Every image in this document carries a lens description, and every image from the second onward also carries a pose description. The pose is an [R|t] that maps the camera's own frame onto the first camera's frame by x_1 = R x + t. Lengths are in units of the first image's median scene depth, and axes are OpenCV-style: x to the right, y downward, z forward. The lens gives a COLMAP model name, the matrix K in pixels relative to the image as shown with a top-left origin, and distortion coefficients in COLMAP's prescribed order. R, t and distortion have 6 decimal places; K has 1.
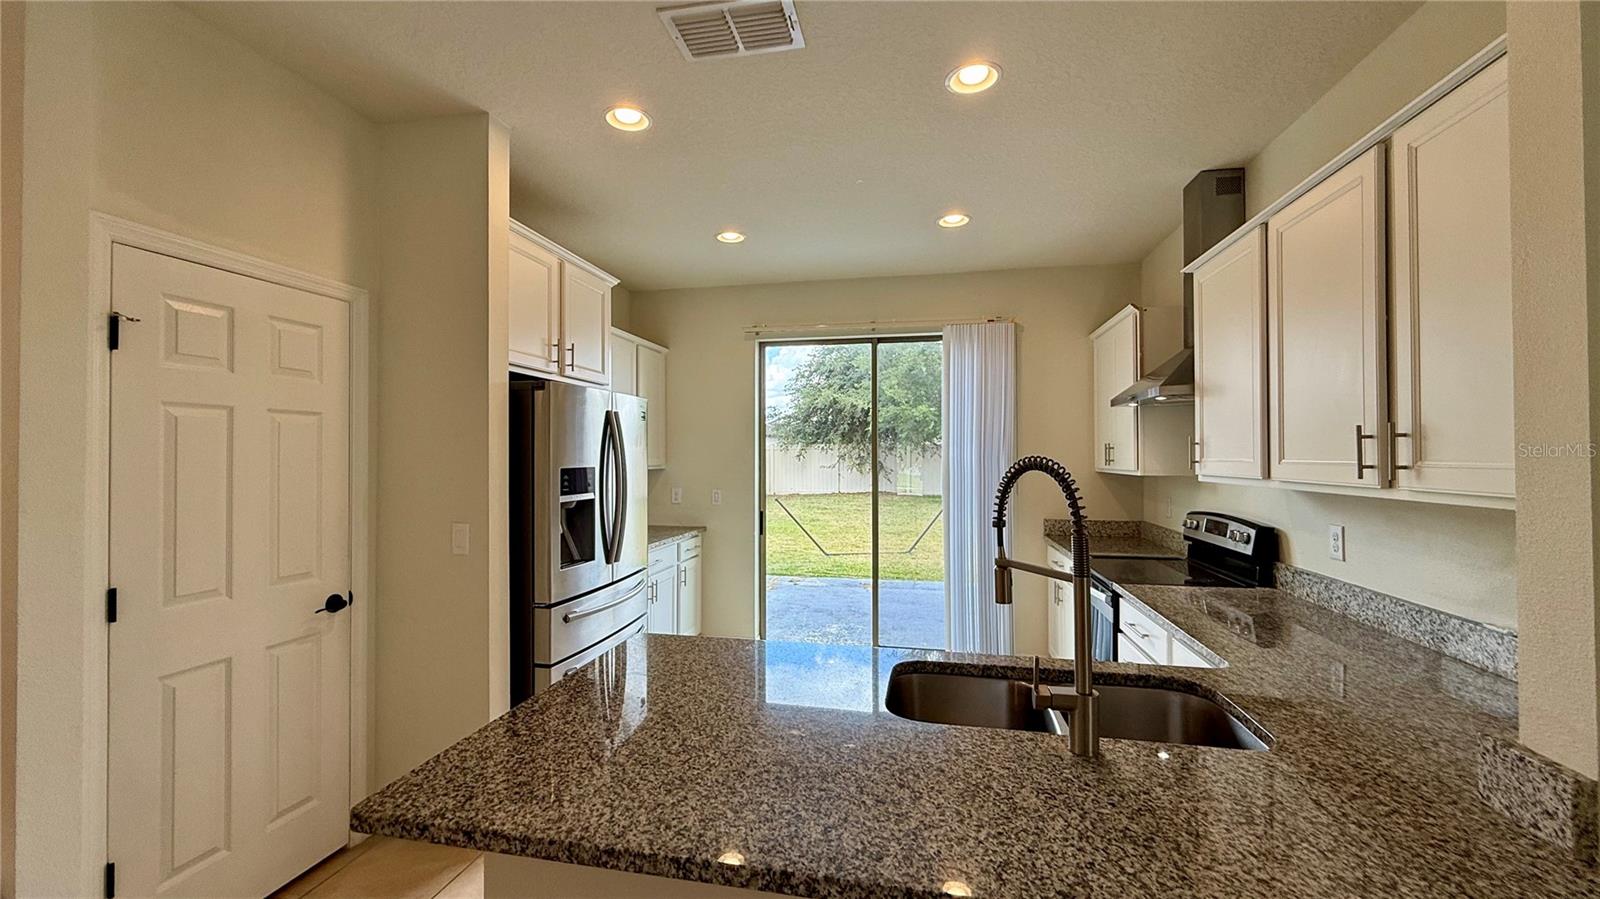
lens RADIAL K [[637.4, 0, 796.8], [0, 637.4, 447.7], [0, 0, 1]] dist [-0.000624, 0.000490]
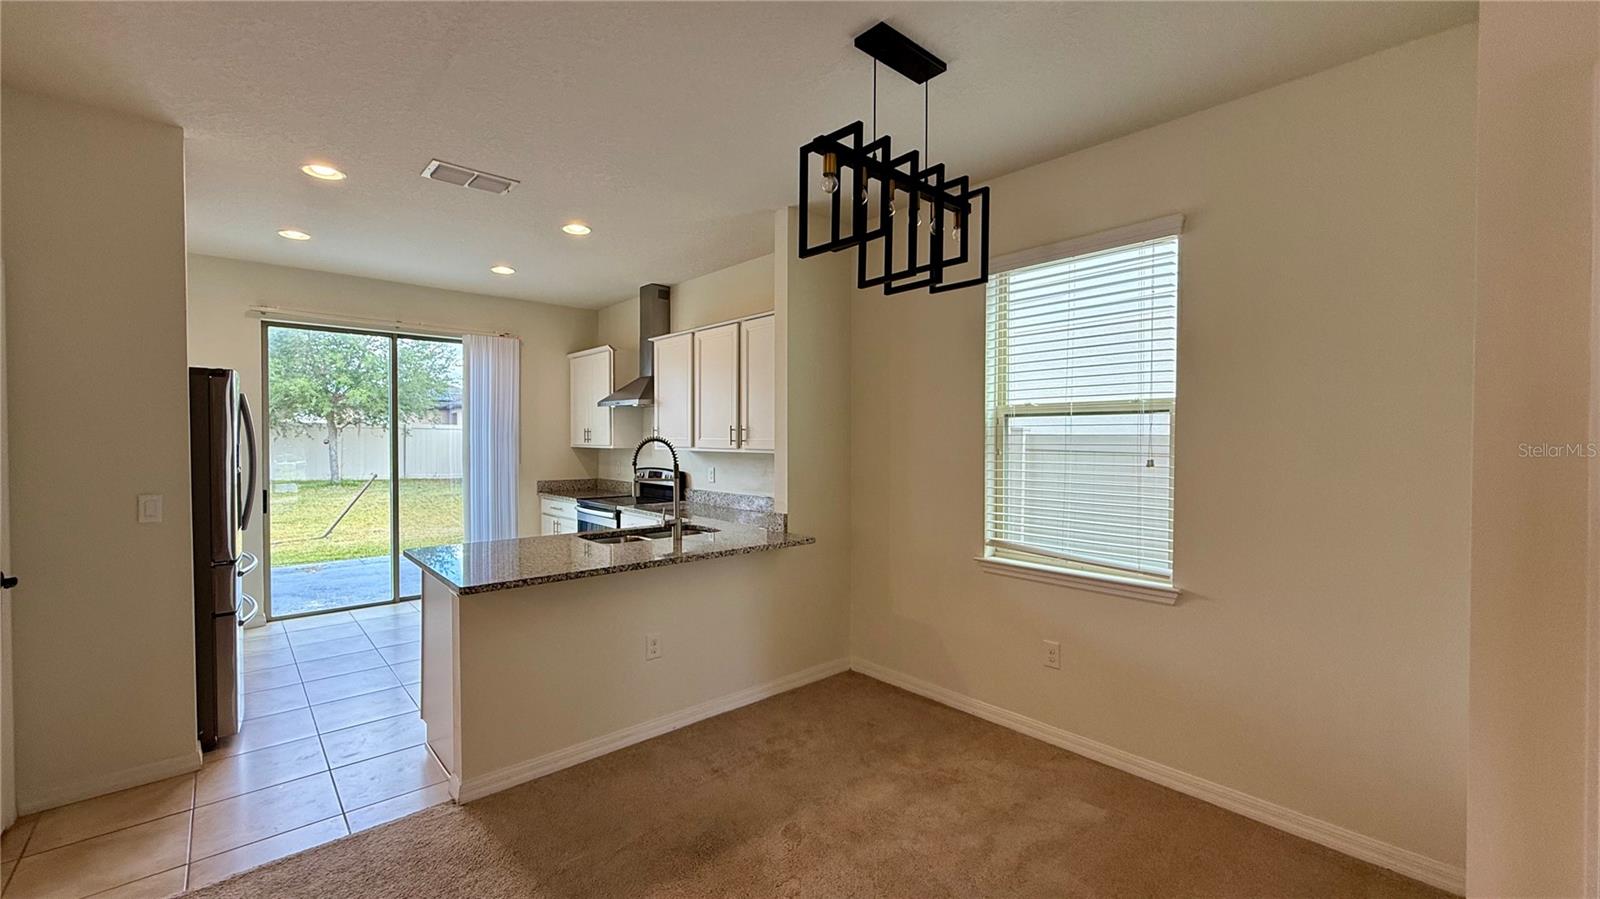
lens RADIAL K [[637.4, 0, 796.8], [0, 637.4, 447.7], [0, 0, 1]] dist [-0.000624, 0.000490]
pose [[0.591464, -0.010403, 0.806264, -0.846428], [-0.014144, 0.999629, 0.023274, -0.005805], [-0.806208, -0.025169, 0.591097, -0.616961]]
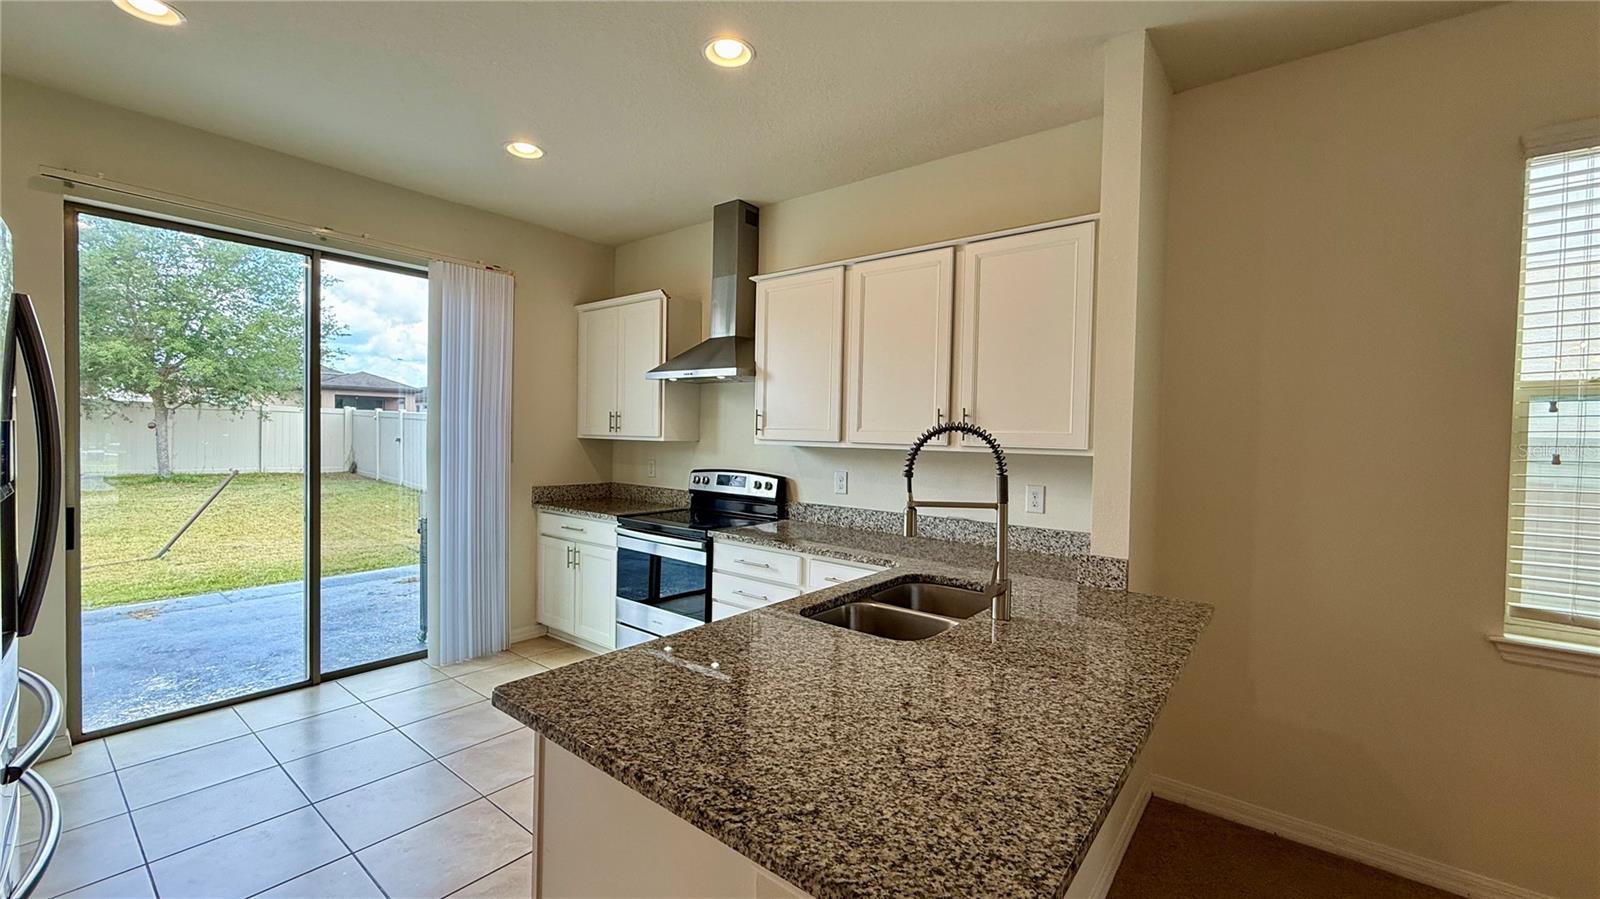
lens RADIAL K [[637.4, 0, 796.8], [0, 637.4, 447.7], [0, 0, 1]] dist [-0.000624, 0.000490]
pose [[0.451240, -0.010942, 0.892336, -0.609813], [-0.032187, 0.999075, 0.028528, 0.024439], [-0.891822, -0.041595, 0.450470, 0.420966]]
